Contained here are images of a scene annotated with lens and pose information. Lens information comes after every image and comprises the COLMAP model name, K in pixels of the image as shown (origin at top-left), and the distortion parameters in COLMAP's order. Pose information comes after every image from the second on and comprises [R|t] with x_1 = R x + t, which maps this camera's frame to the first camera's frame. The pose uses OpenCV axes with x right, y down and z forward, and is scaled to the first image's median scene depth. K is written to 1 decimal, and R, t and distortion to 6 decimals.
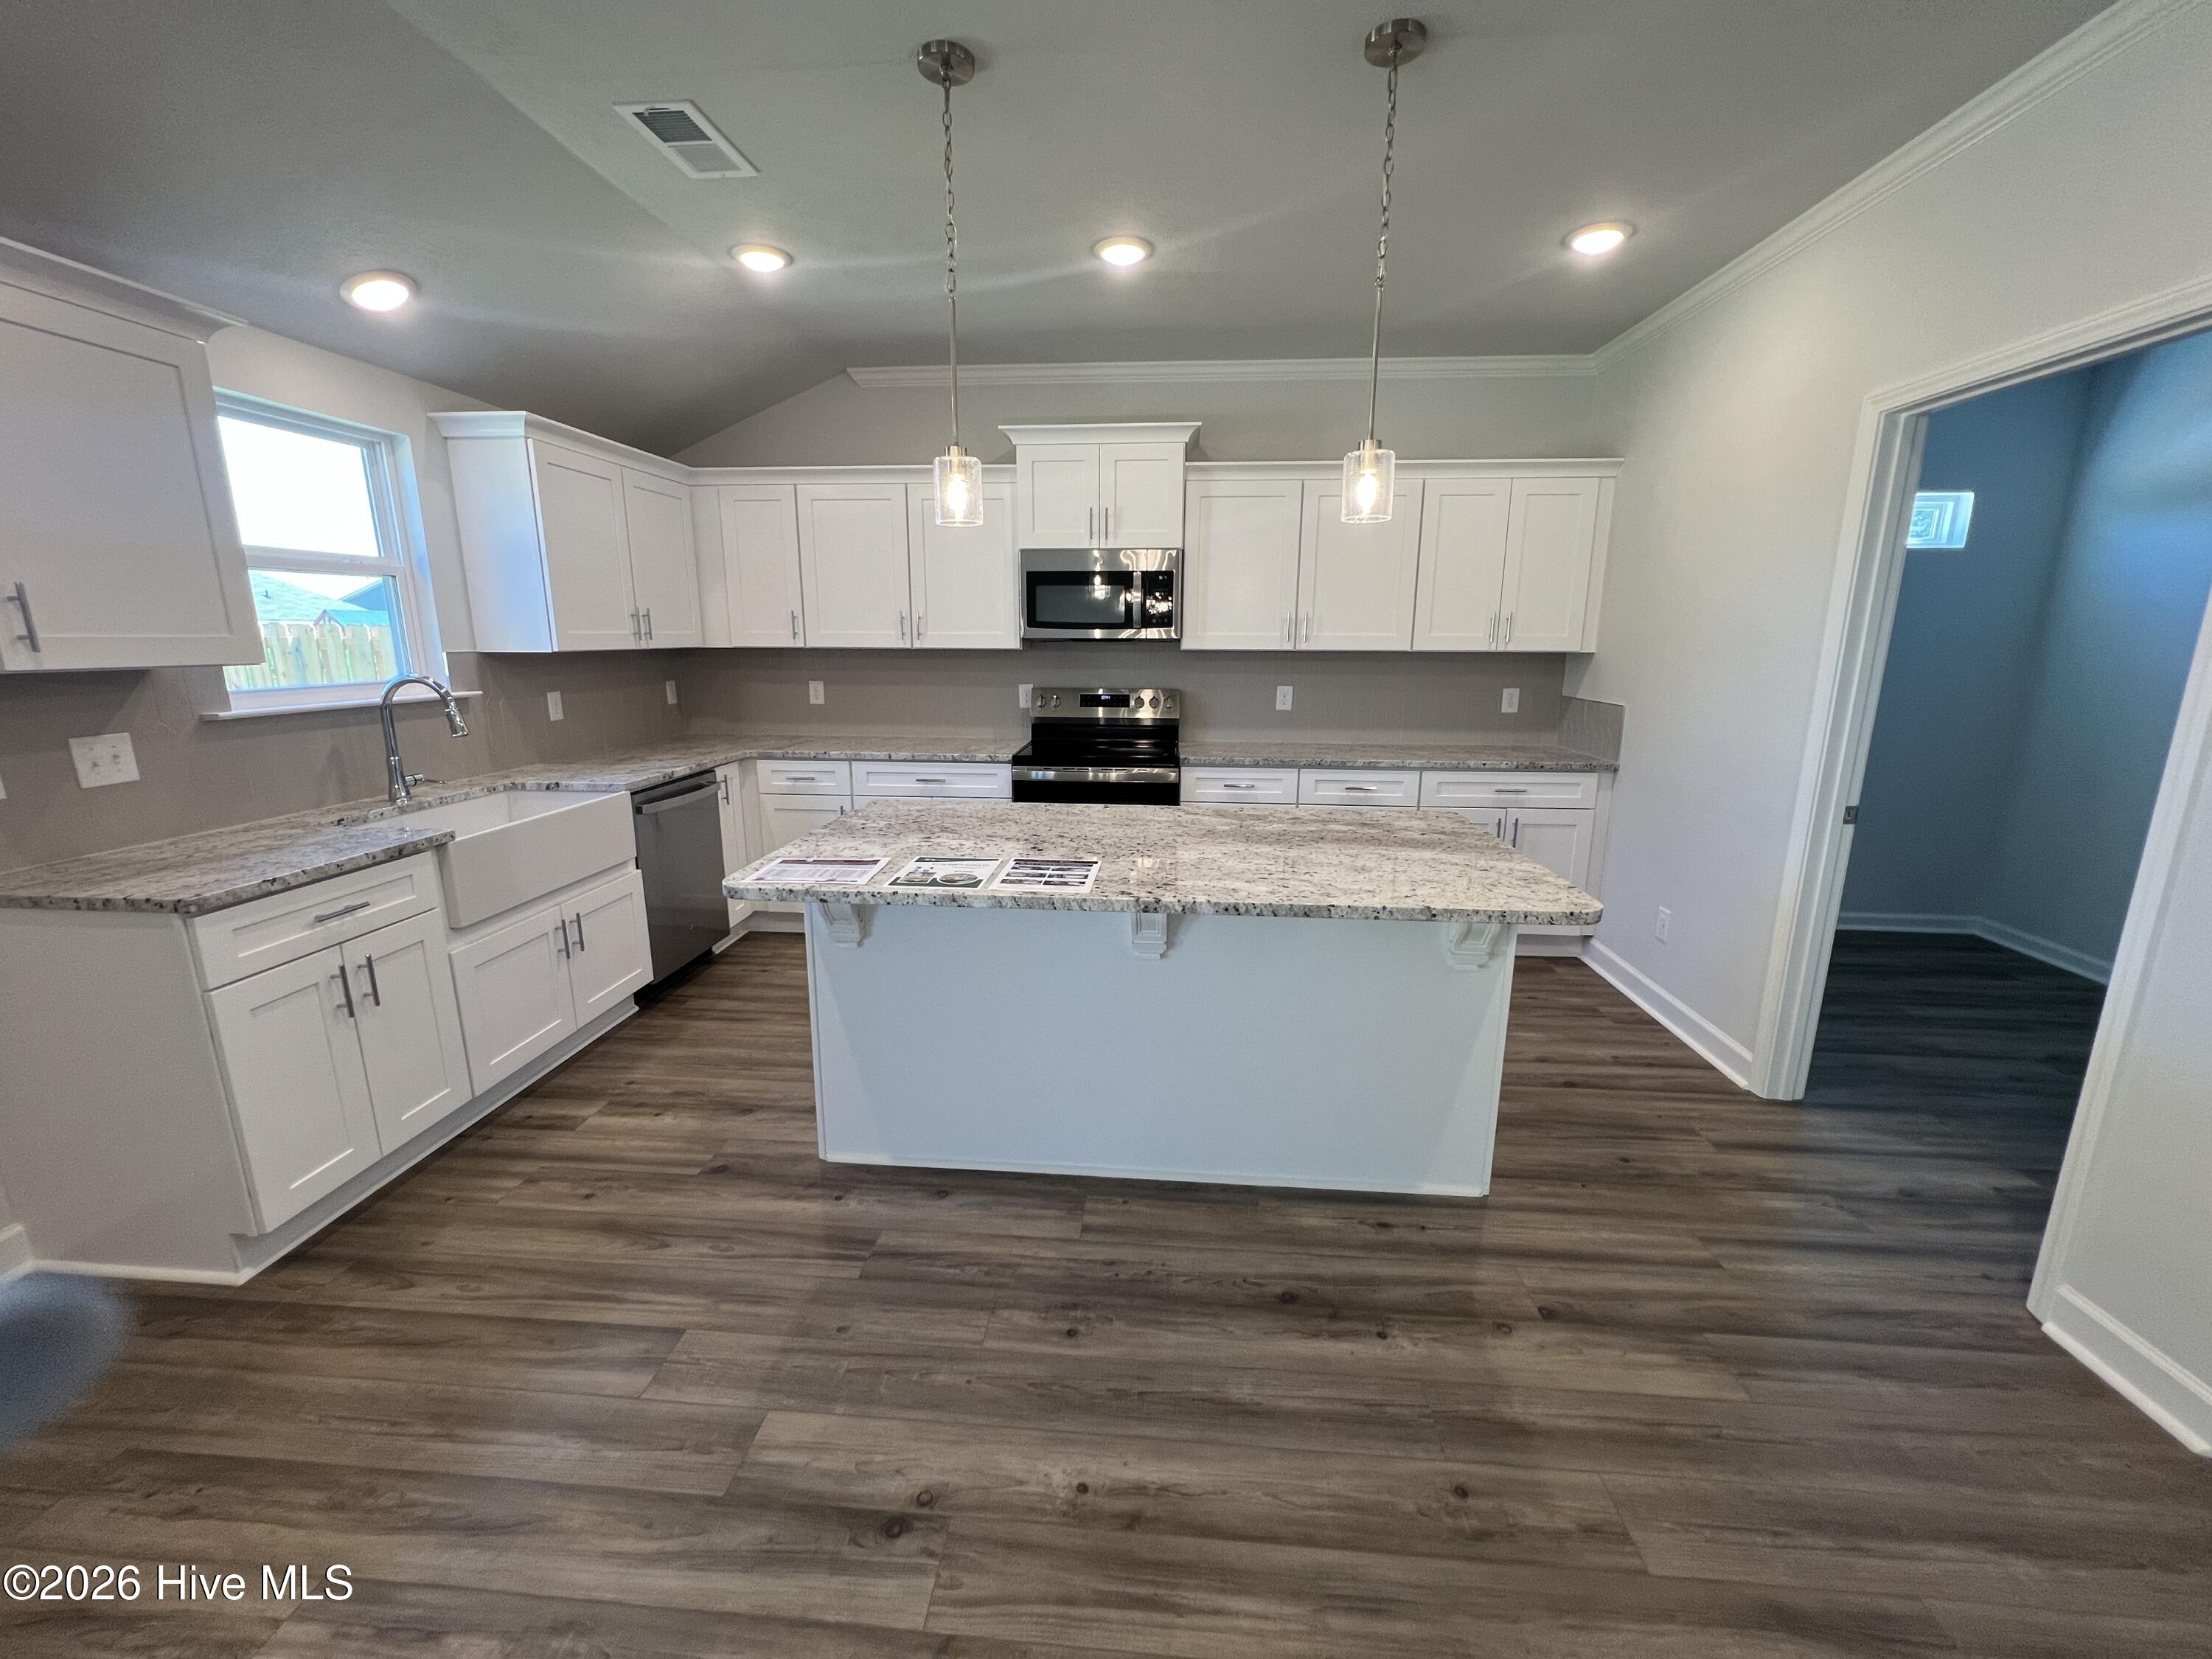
lens RADIAL K [[890.6, 0, 1103.8], [0, 890.6, 825.5], [0, 0, 1]] dist [-0.003945, 0.001206]
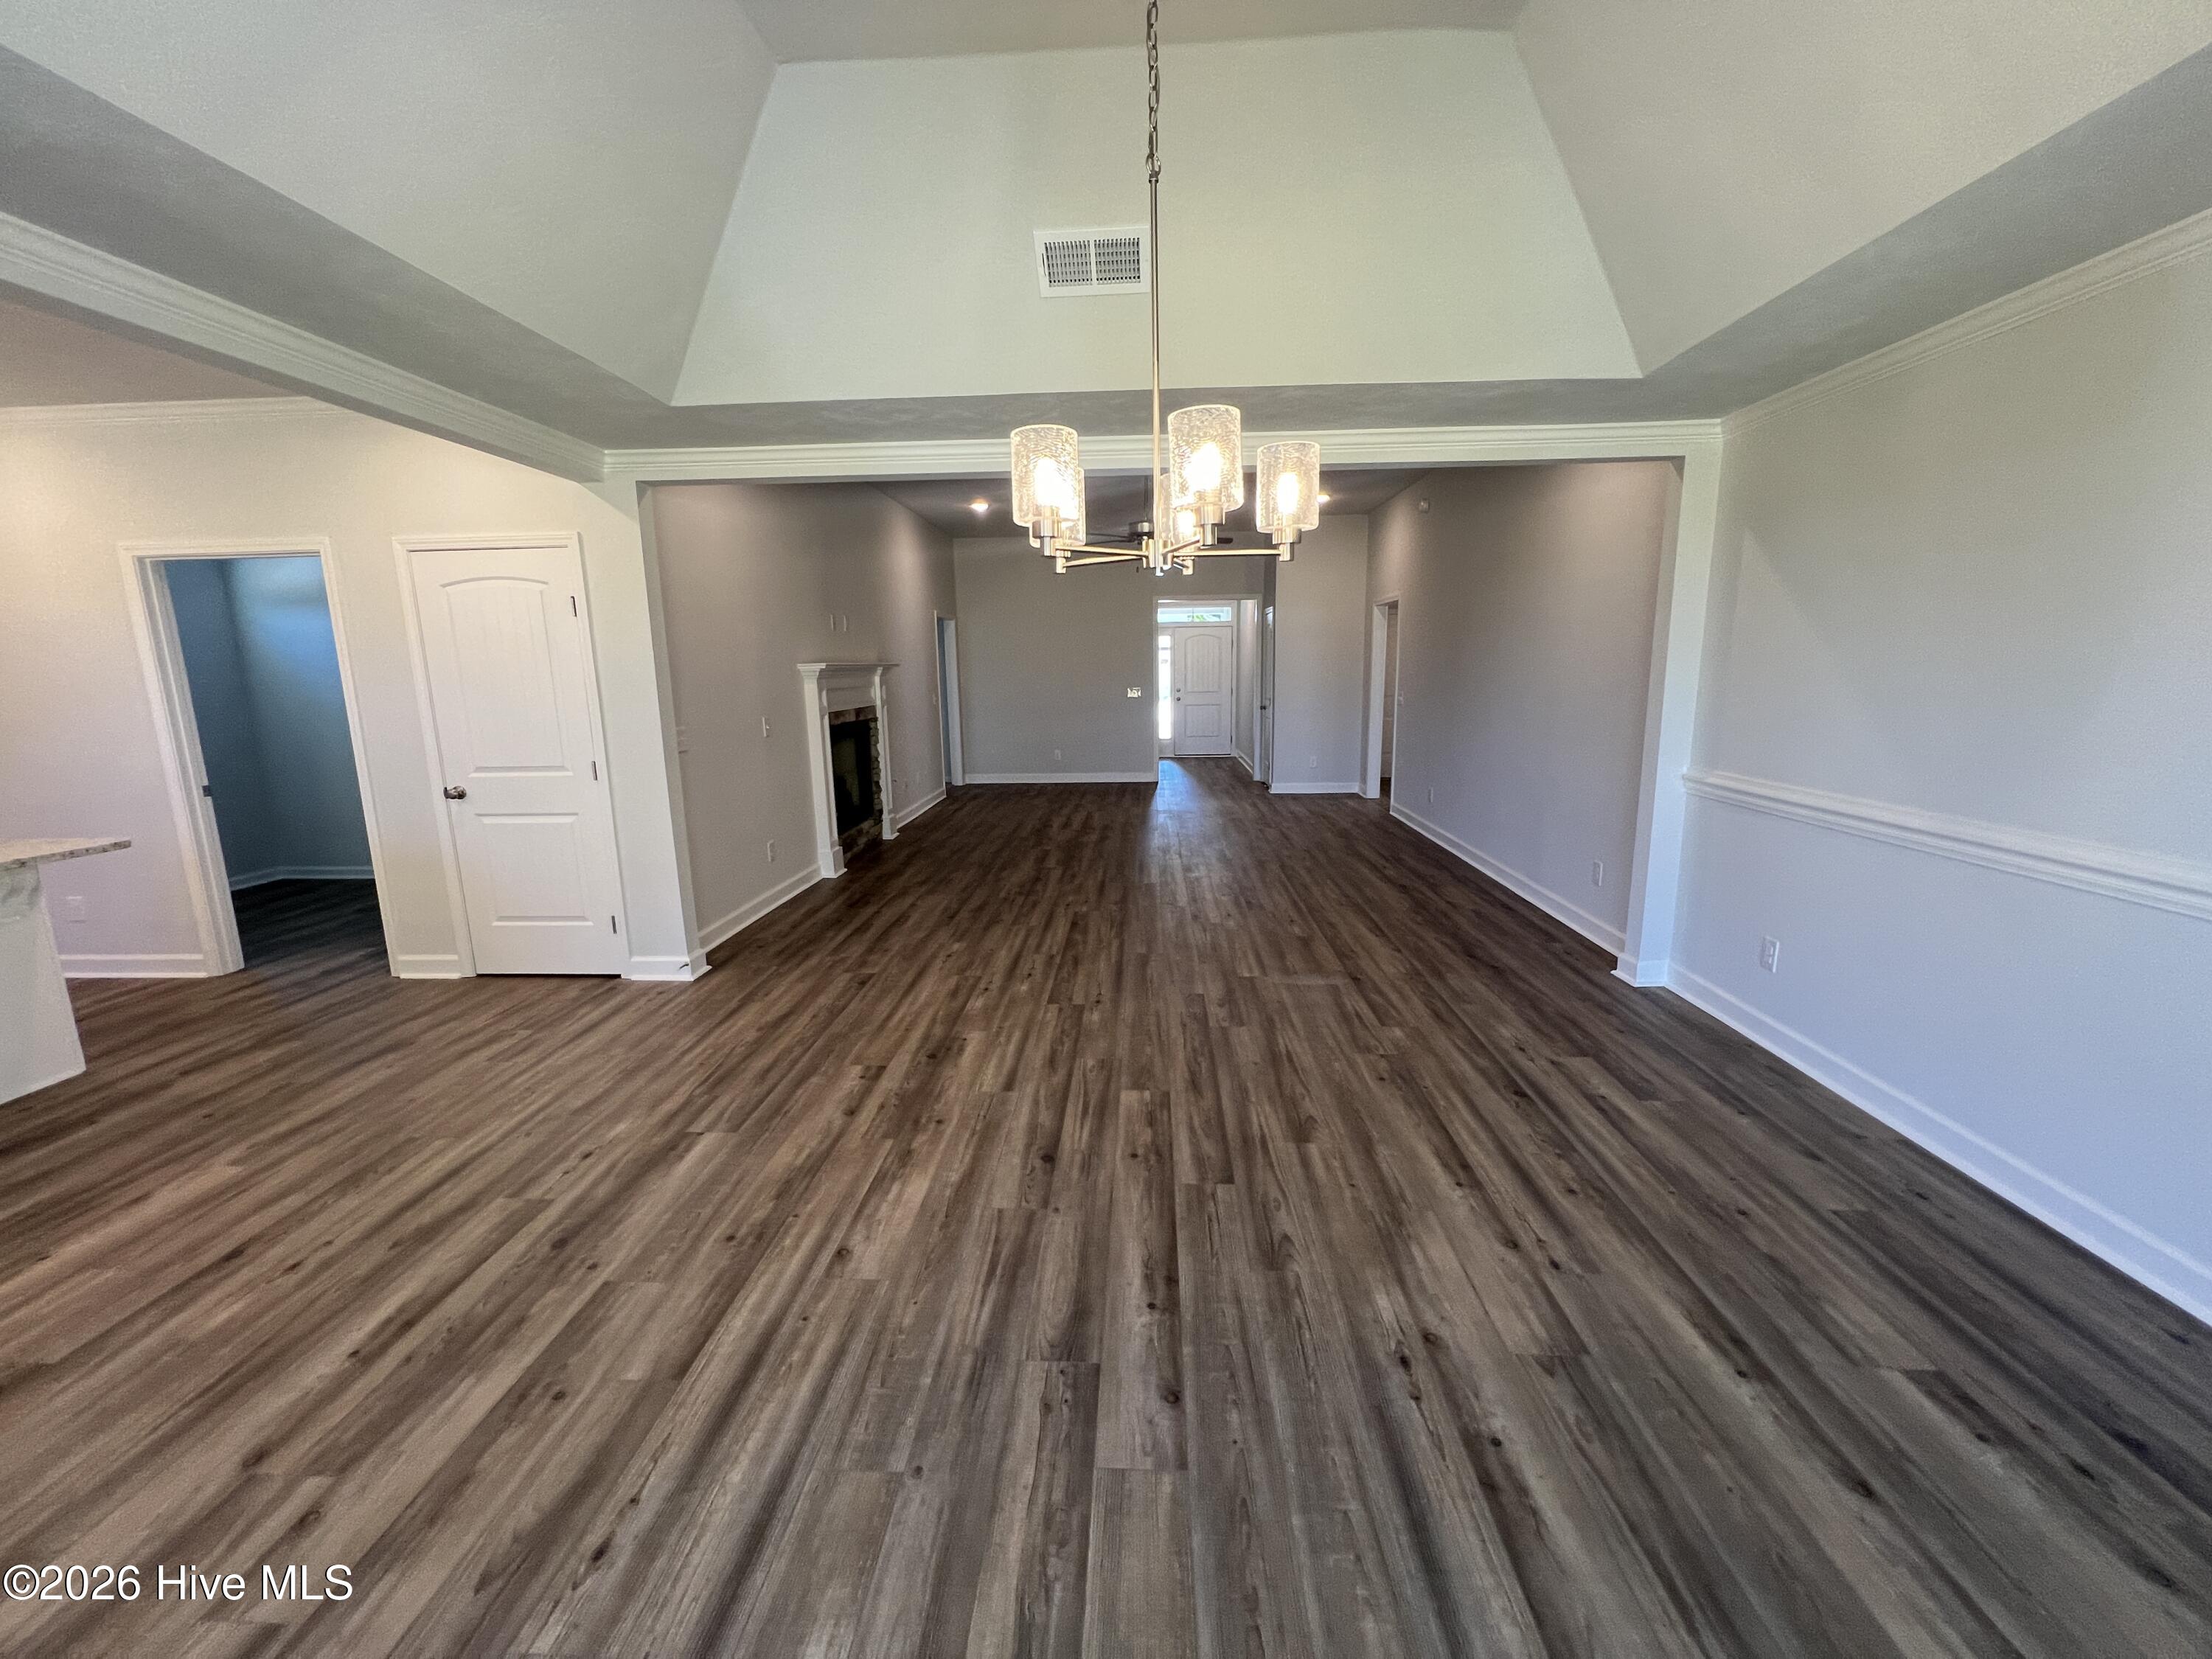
lens RADIAL K [[890.6, 0, 1101.9], [0, 890.6, 827.8], [0, 0, 1]] dist [-0.003945, 0.001206]
pose [[-0.026581, -0.184552, 0.982463, -0.601935], [0.227257, 0.955961, 0.185723, 0.088266], [-0.973472, 0.228208, 0.016530, -0.458074]]
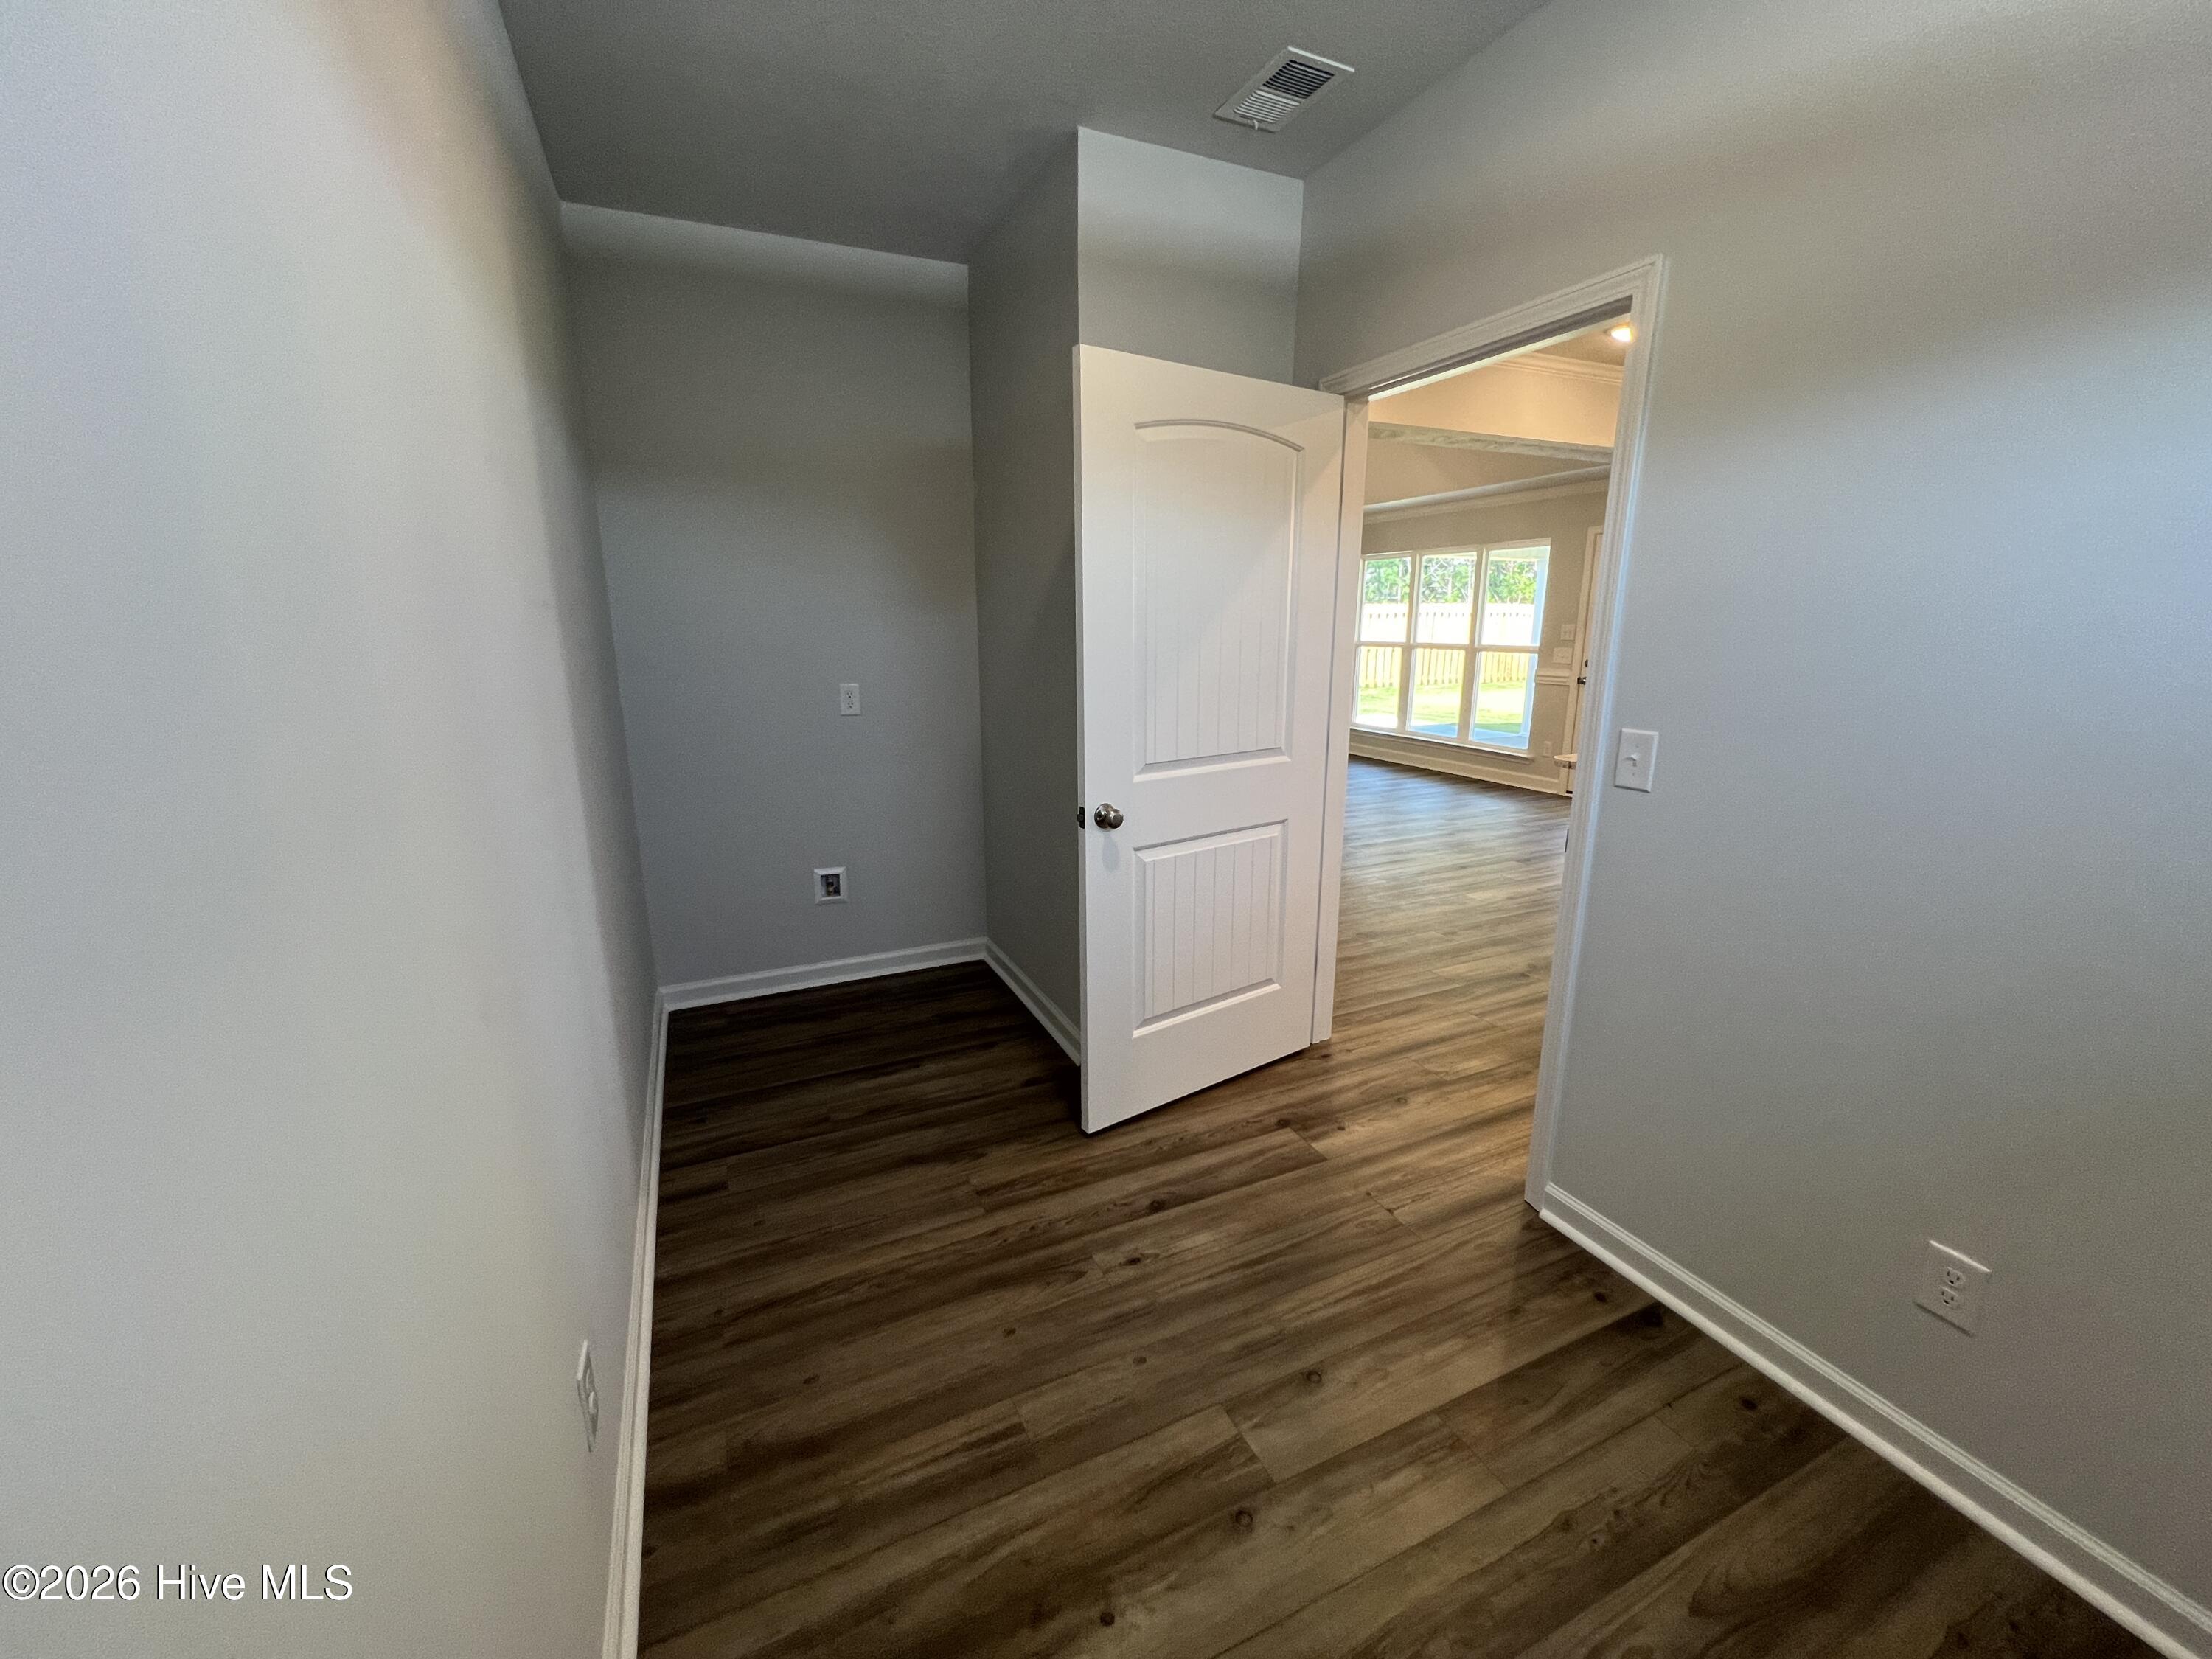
lens RADIAL K [[890.6, 0, 1089.4], [0, 890.6, 823.3], [0, 0, 1]] dist [-0.003945, 0.001206]
pose [[-0.878636, 0.108081, -0.465100, 1.093080], [-0.099233, 0.911448, 0.399269, -0.204737], [0.467068, 0.396965, -0.790105, 0.983848]]
